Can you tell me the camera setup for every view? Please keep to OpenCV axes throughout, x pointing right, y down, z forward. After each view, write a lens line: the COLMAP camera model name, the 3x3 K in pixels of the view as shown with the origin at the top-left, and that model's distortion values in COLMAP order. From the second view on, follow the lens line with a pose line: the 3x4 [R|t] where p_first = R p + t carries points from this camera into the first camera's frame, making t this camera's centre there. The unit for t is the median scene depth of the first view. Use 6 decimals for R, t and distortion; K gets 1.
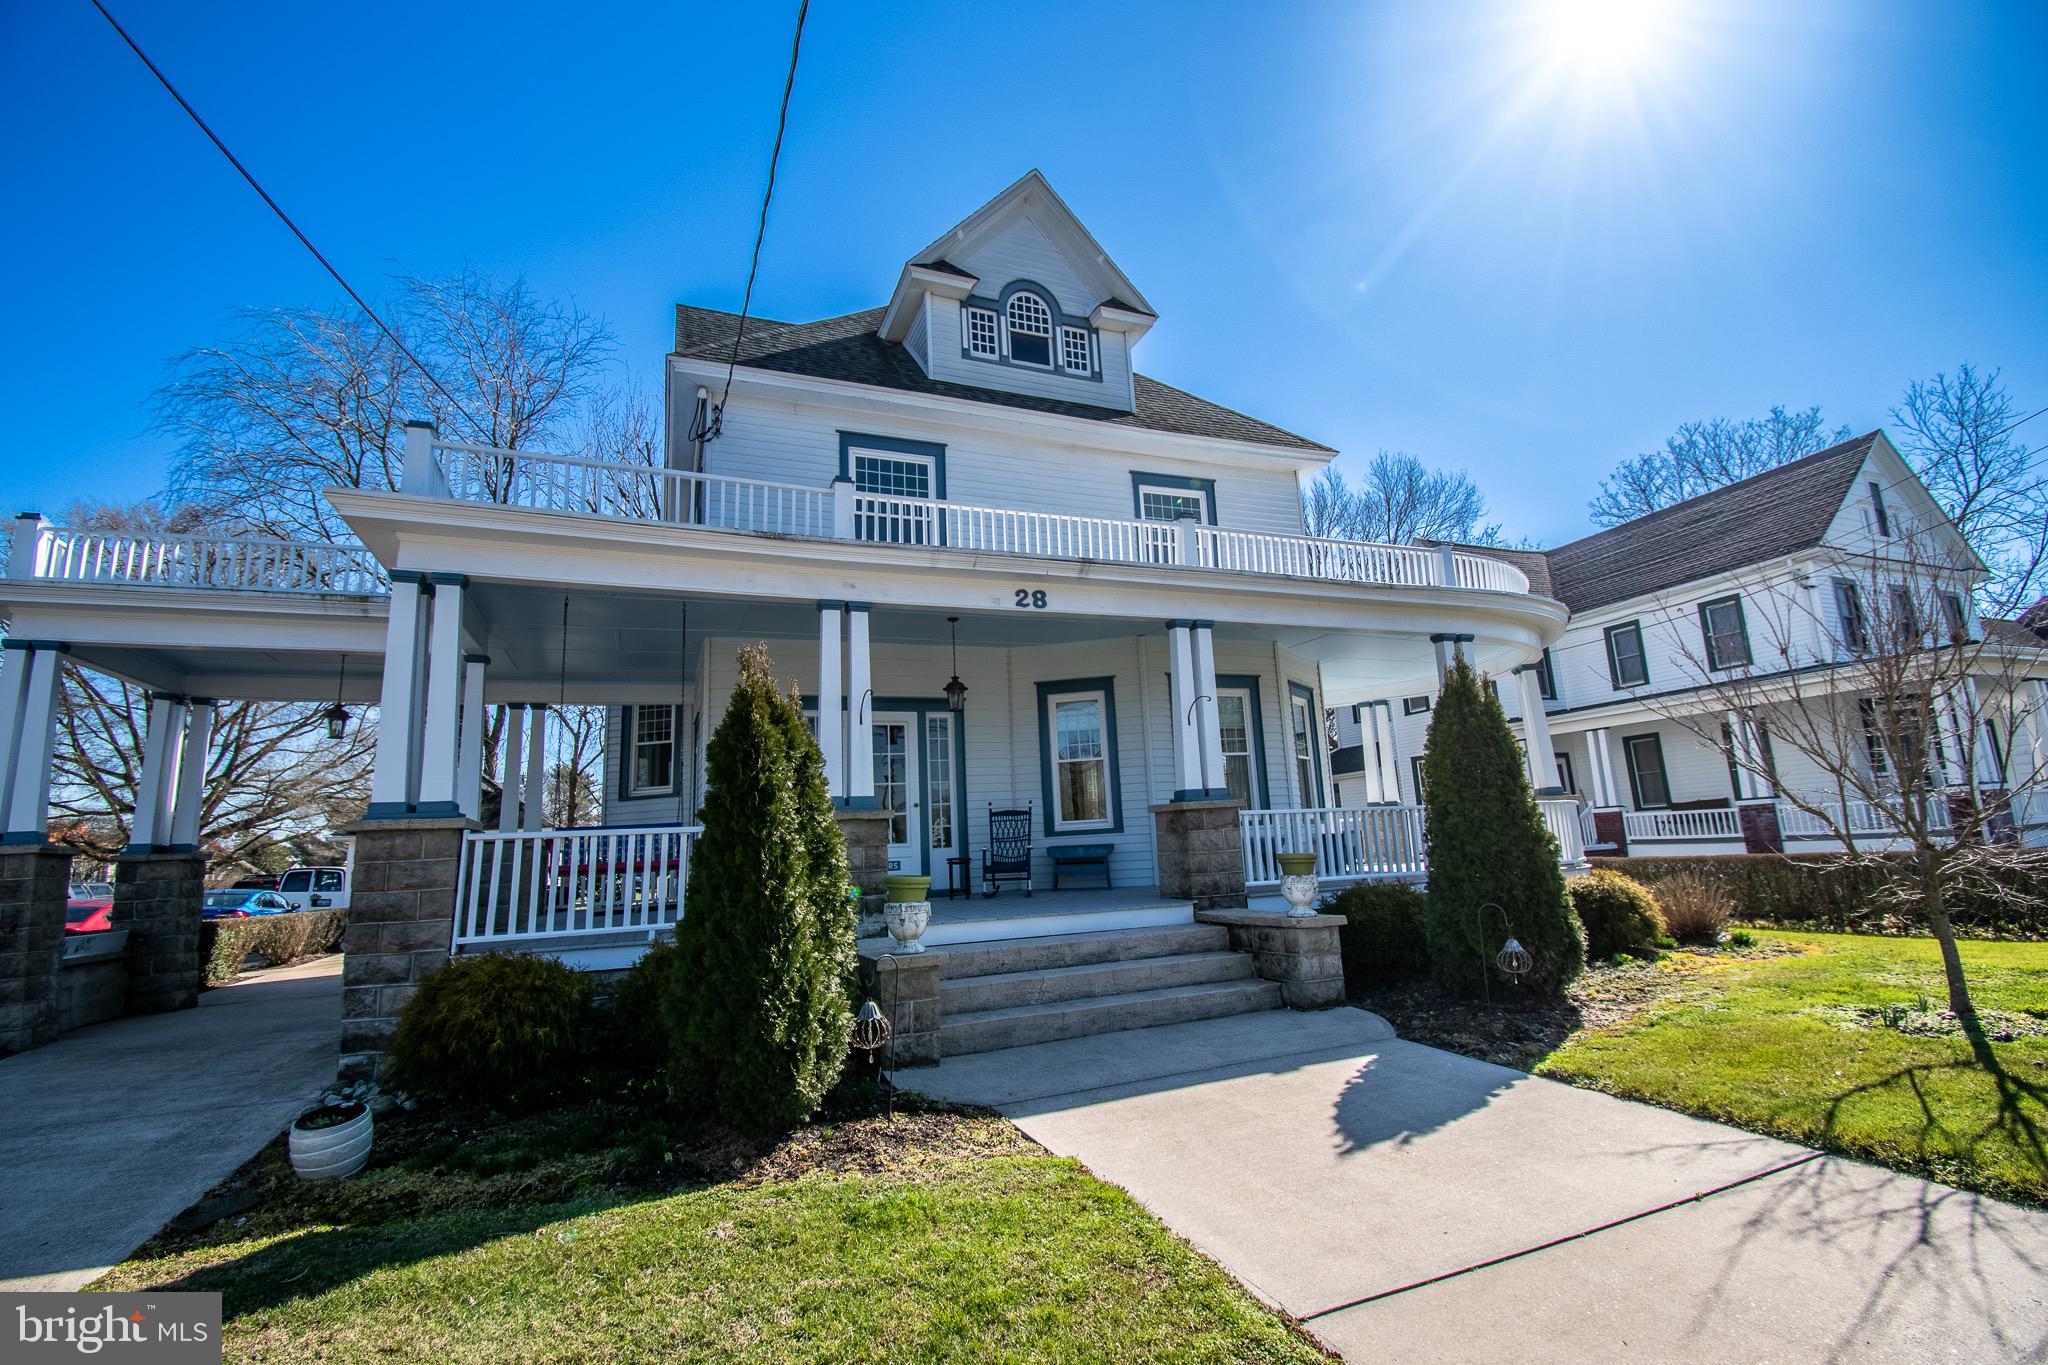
lens RADIAL K [[914.3, 0, 1031.7], [0, 914.3, 670.6], [0, 0, 1]] dist [0.009977, -0.018255]
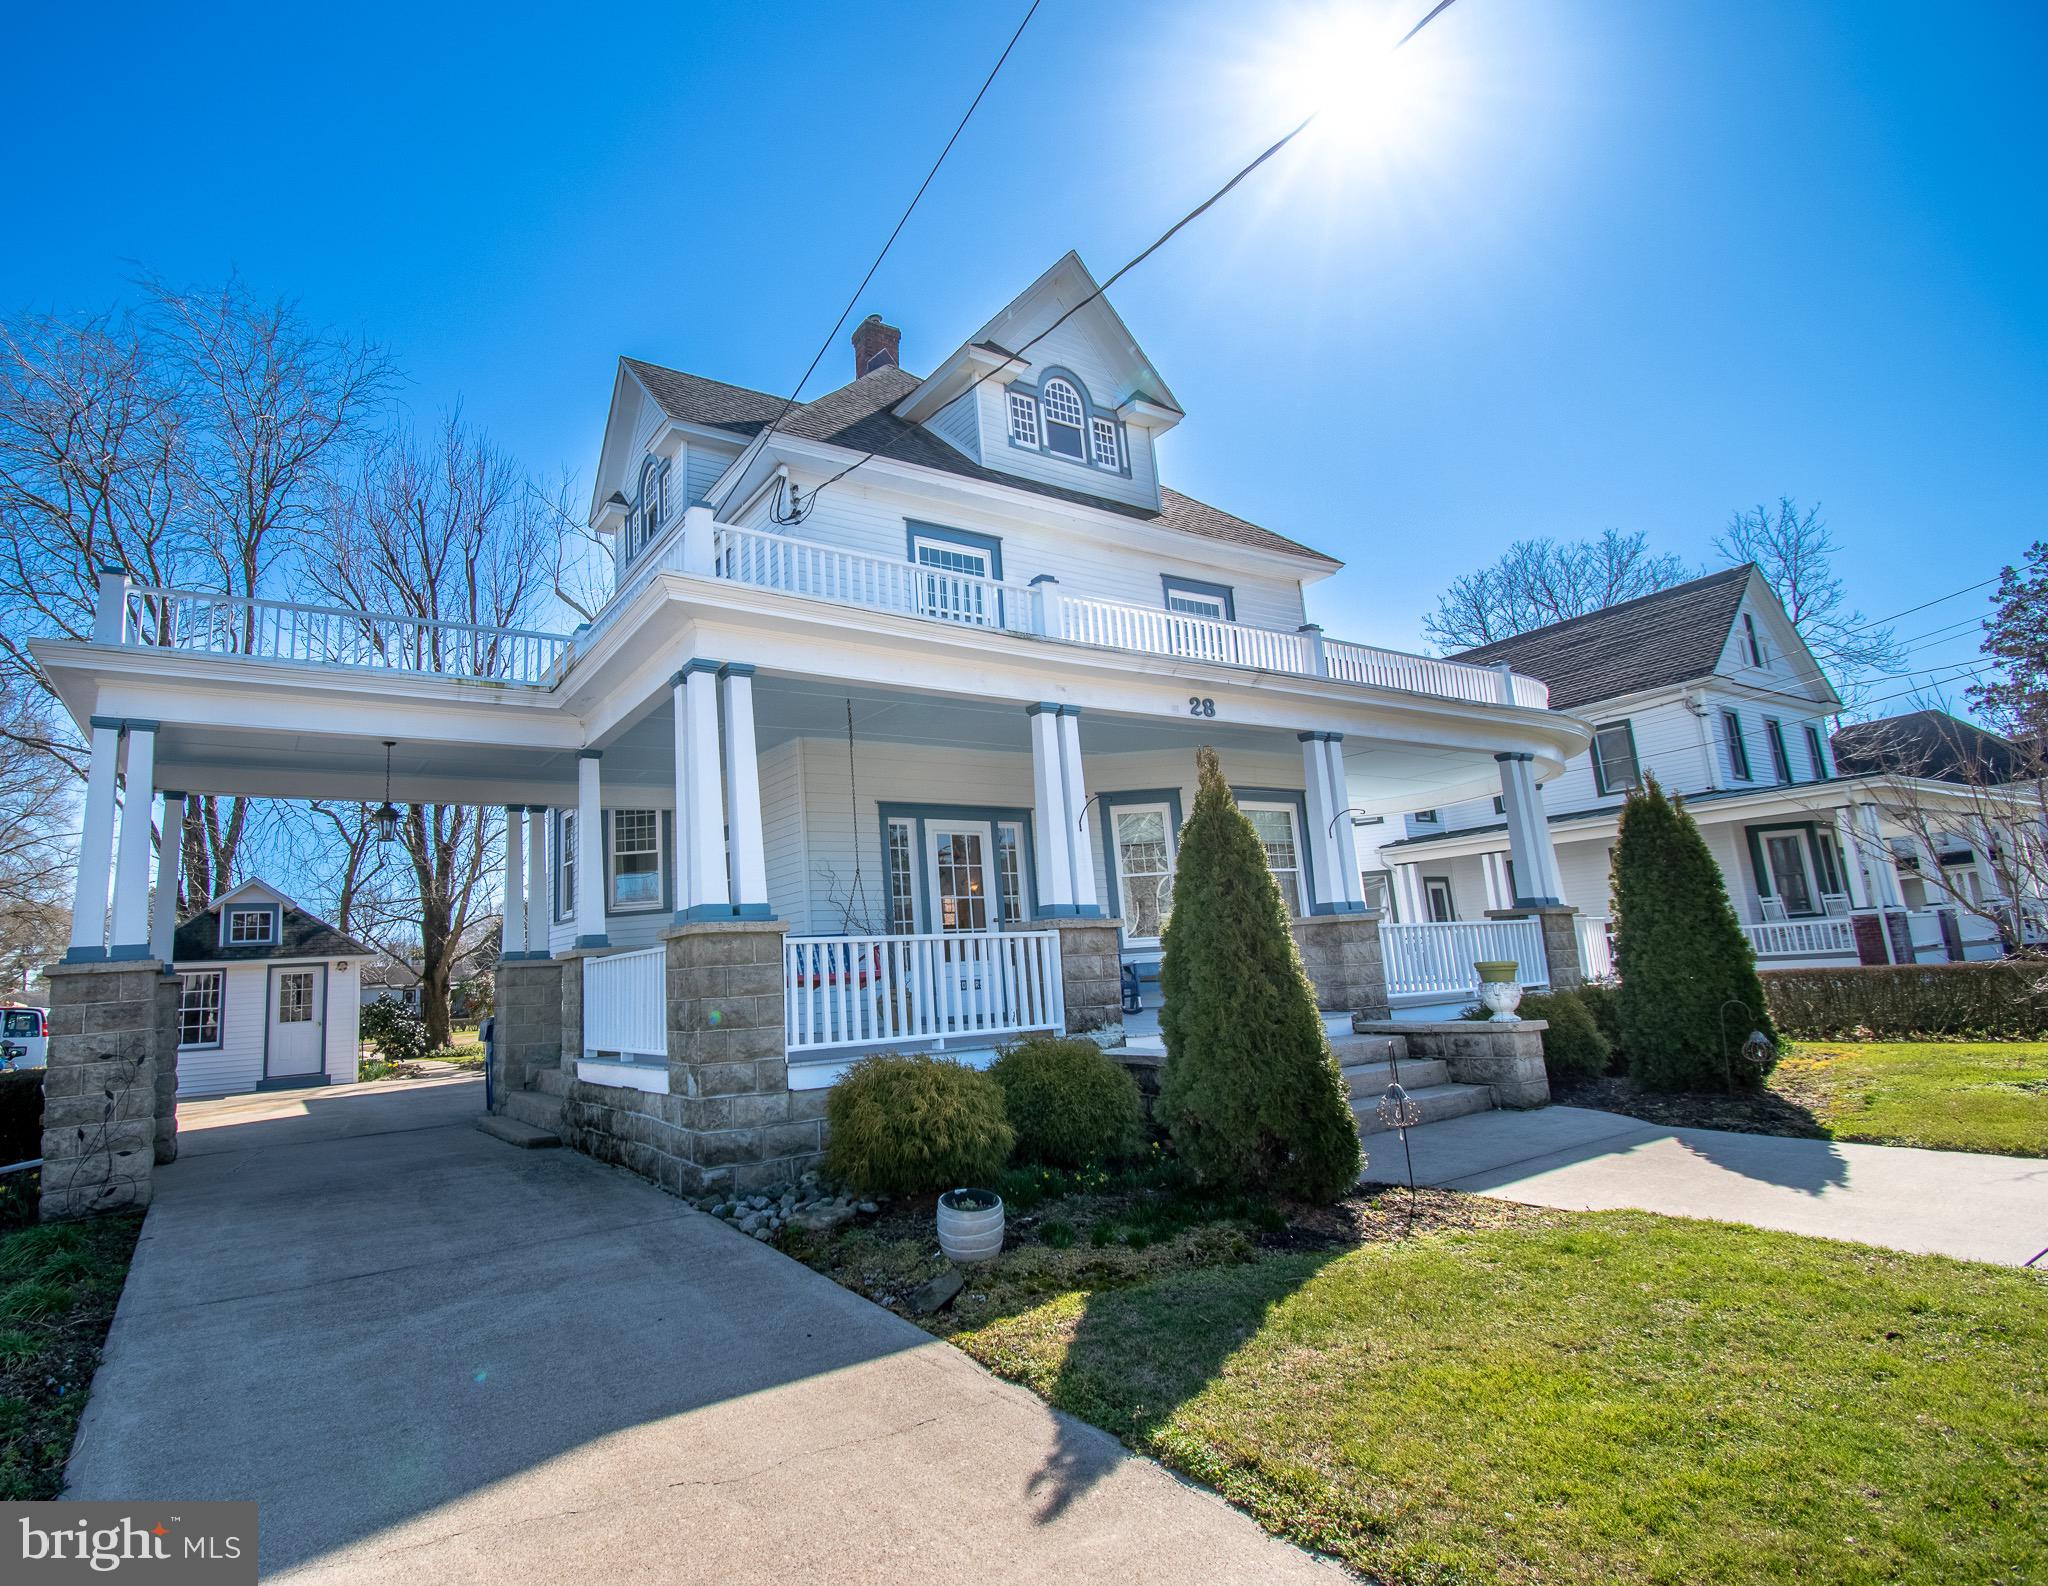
lens RADIAL K [[1056.8, 0, 870.6], [0, 1056.8, 783.6], [0, 0, 1]] dist [0.006965, -0.007162]
pose [[0.989418, 0.020915, 0.143580, -0.428231], [-0.020941, 0.999780, -0.001326, 0.010532], [-0.143576, -0.001694, 0.989638, -0.063045]]
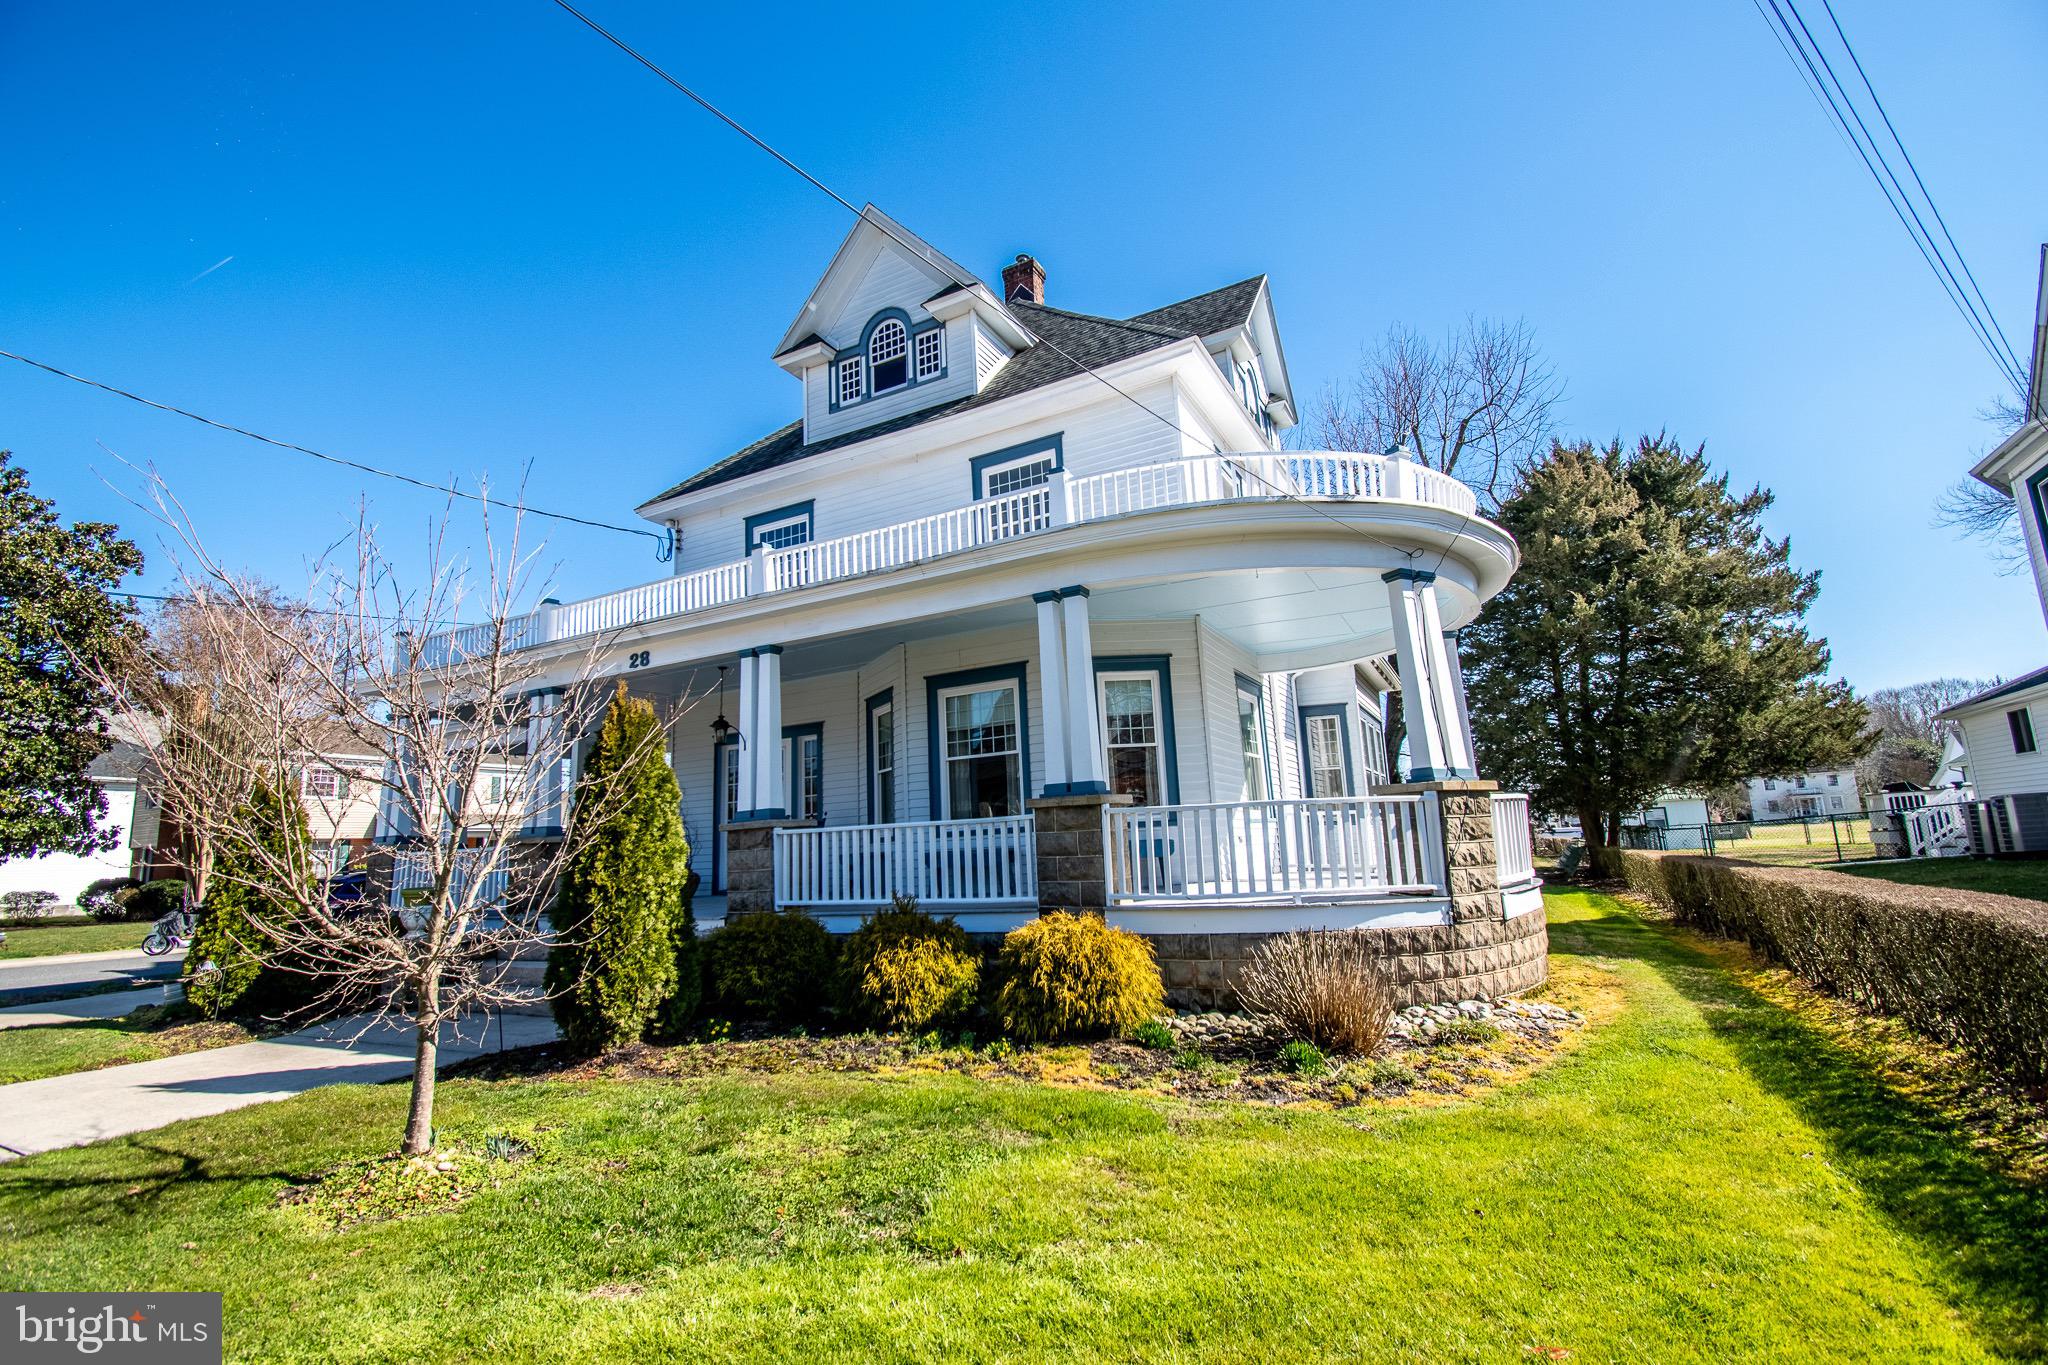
lens RADIAL K [[914.3, 0, 1029.4], [0, 914.3, 672.9], [0, 0, 1]] dist [0.009977, -0.018255]
pose [[0.641880, -0.124555, -0.756622, 1.042021], [0.163586, 0.986247, -0.023578, 0.043566], [0.749153, -0.108639, 0.653427, 0.489276]]
